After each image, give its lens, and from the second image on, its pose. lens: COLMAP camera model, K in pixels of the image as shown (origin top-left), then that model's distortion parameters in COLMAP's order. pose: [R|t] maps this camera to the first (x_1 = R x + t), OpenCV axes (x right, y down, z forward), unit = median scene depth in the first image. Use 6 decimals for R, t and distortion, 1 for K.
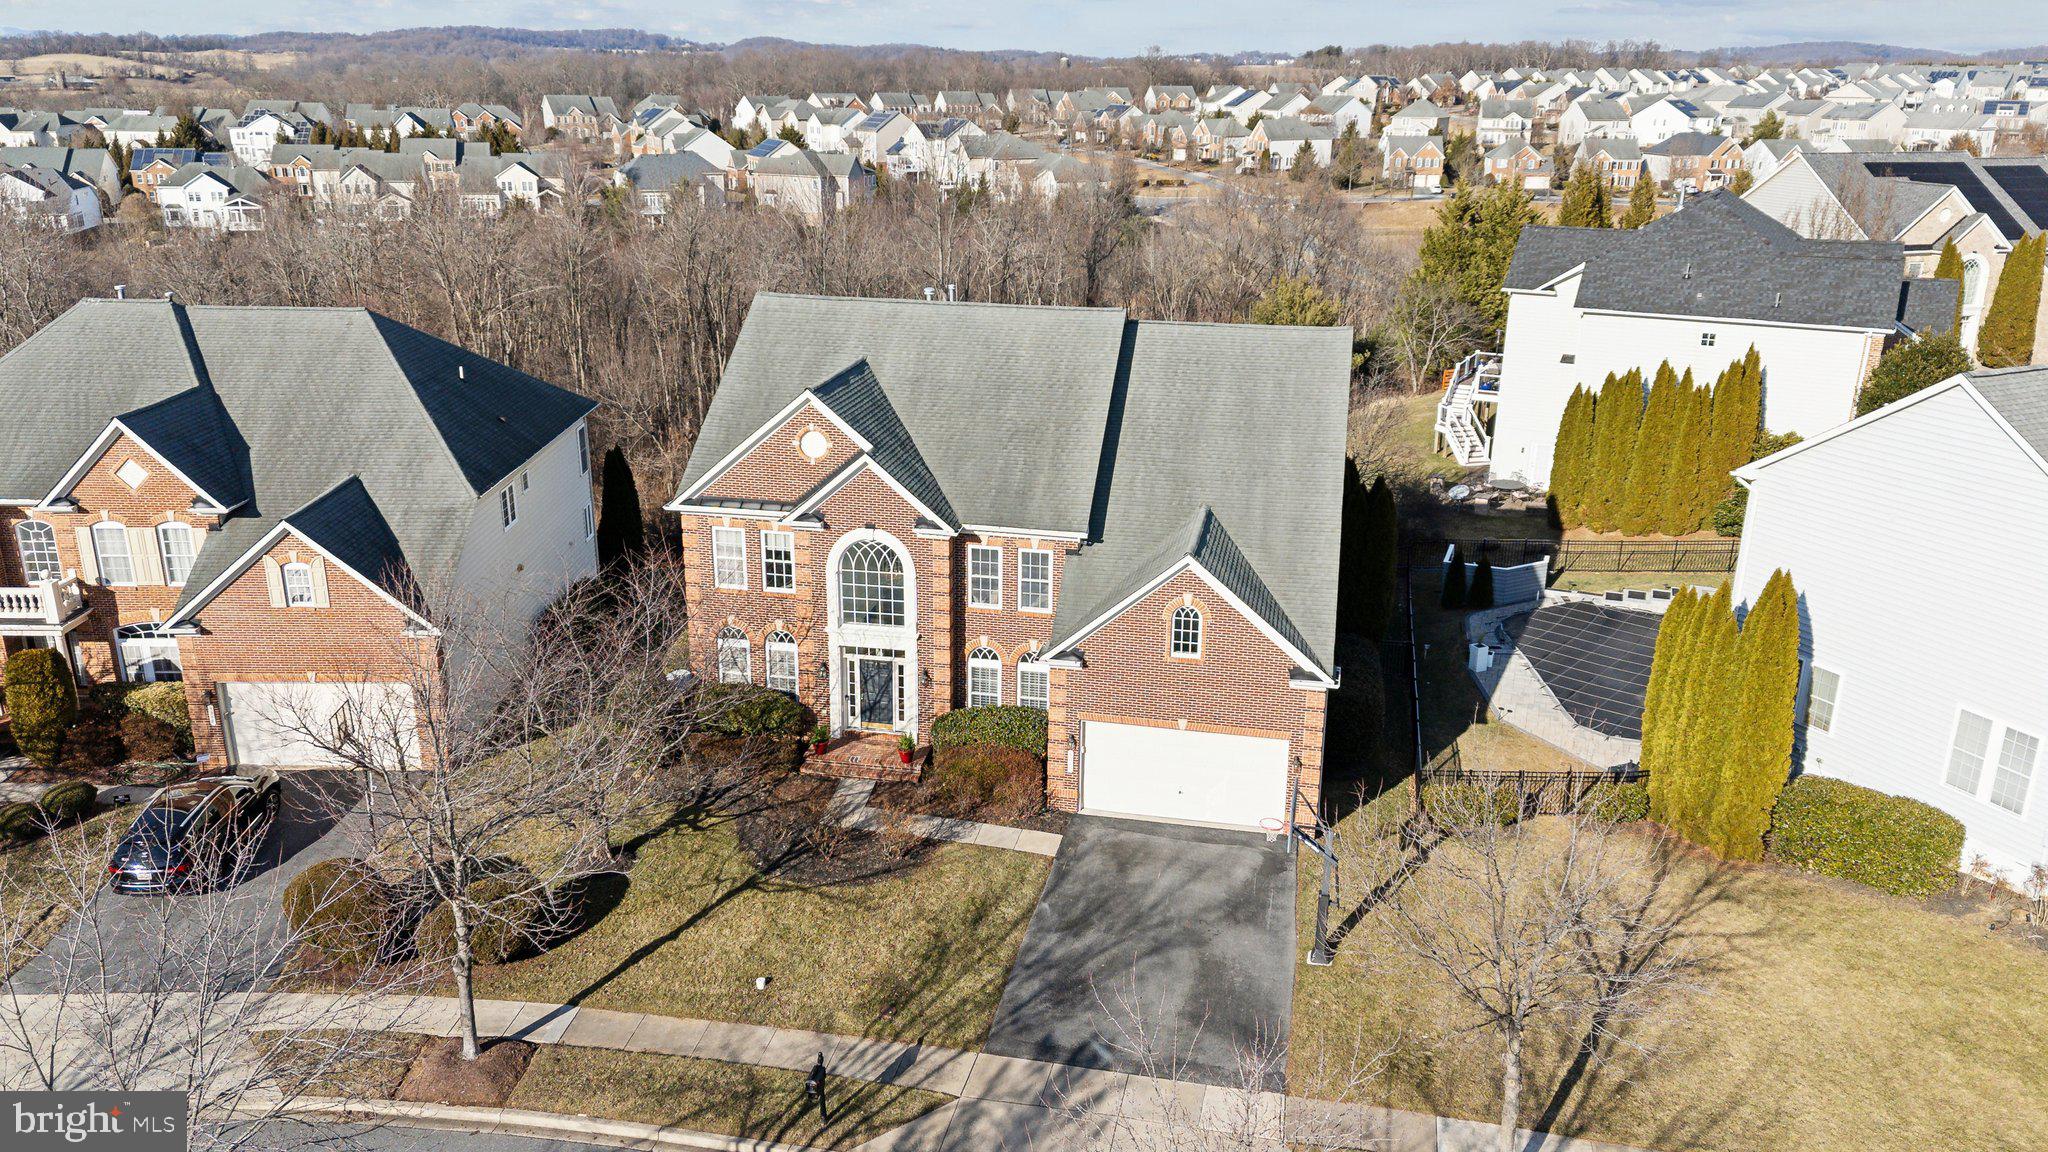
lens RADIAL K [[1508.4, 0, 1027.7], [0, 1508.4, 580.6], [0, 0, 1]] dist [0.082134, -0.072018]
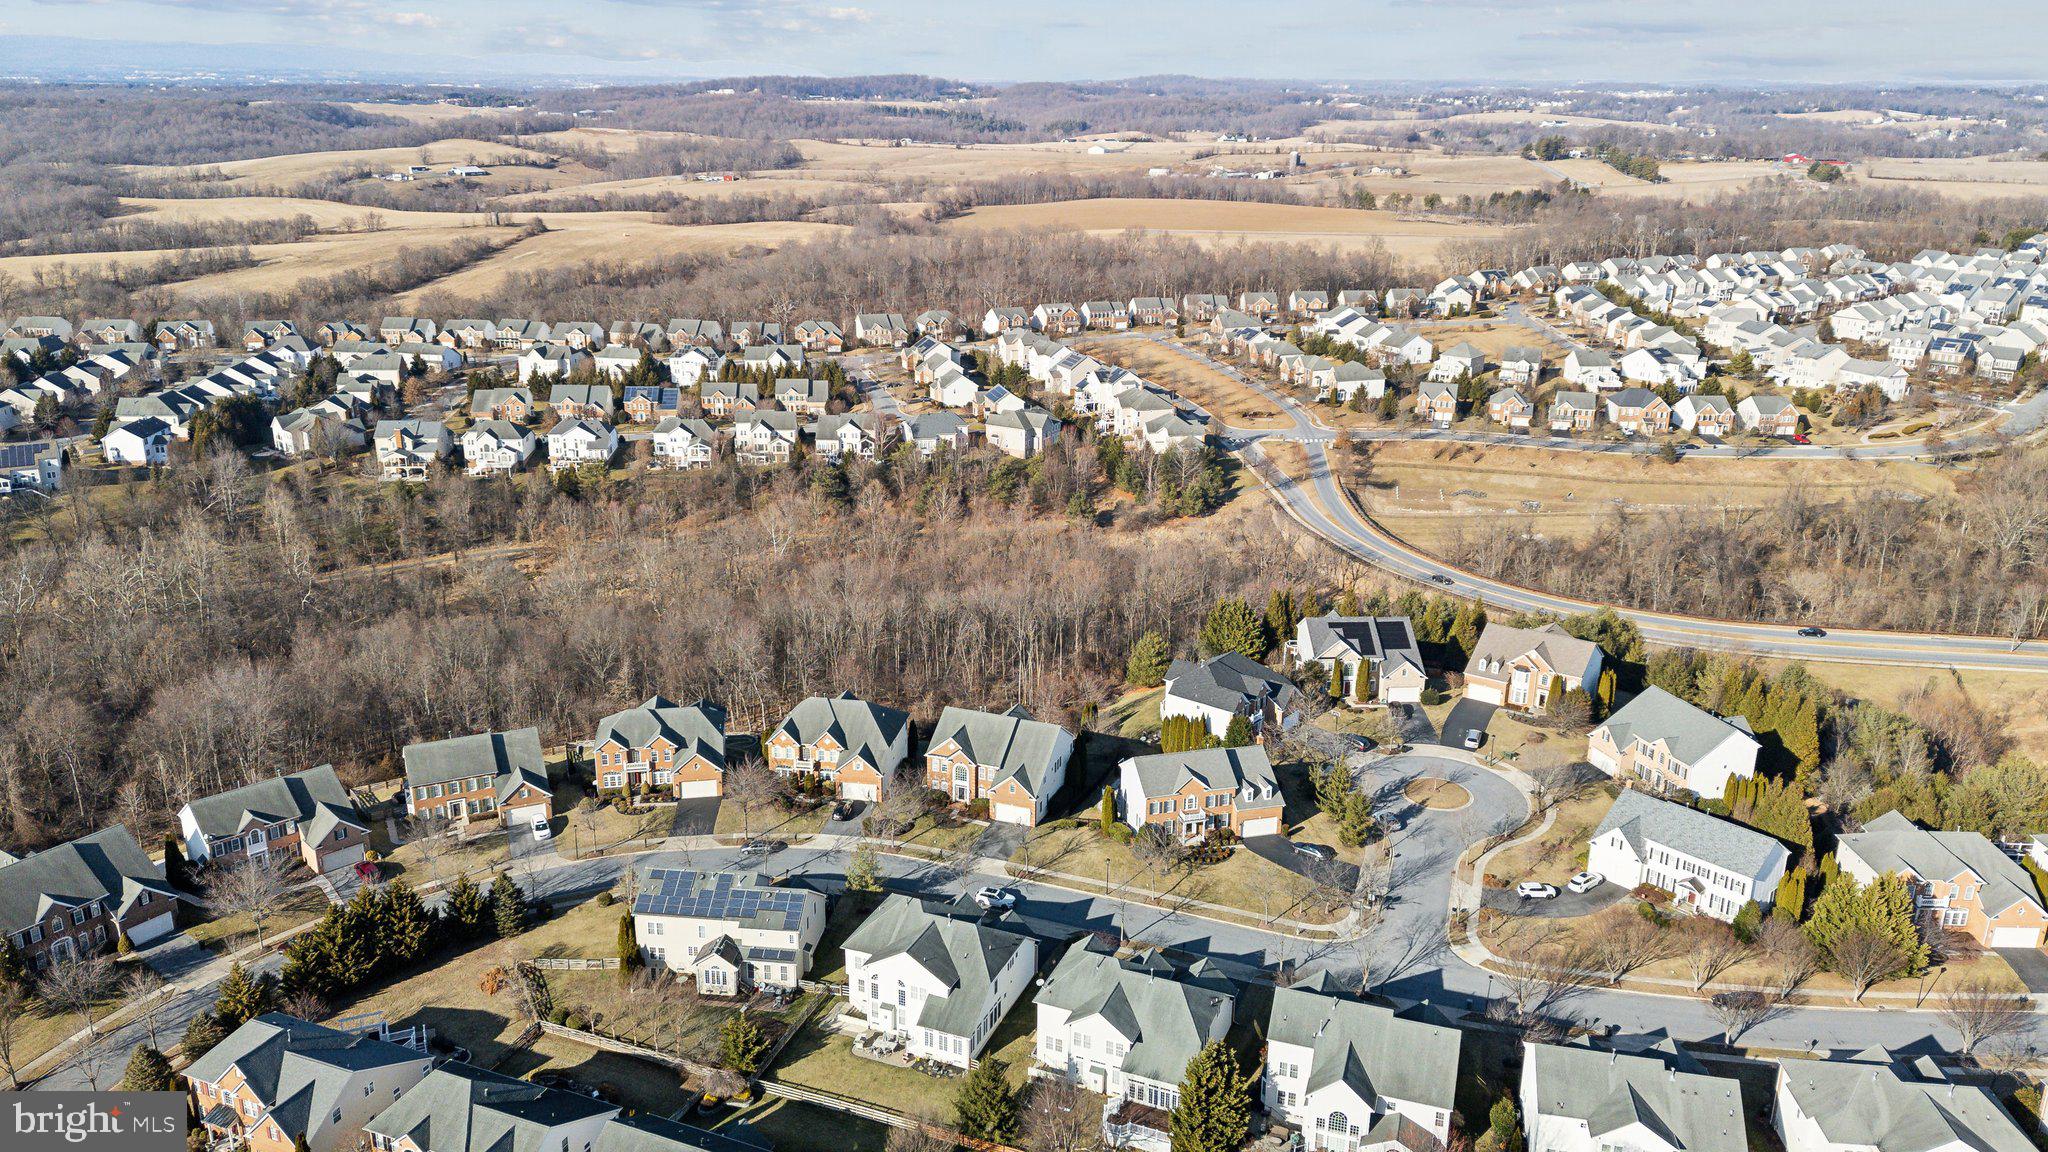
lens RADIAL K [[1510.6, 0, 1024.0], [0, 1510.6, 576.0], [0, 0, 1]] dist [0.090991, -0.095454]
pose [[0.985397, 0.052083, -0.162112, 0.657445], [-0.053866, 0.998526, -0.006619, -0.466512], [0.161528, 0.015254, 0.986750, -2.951033]]
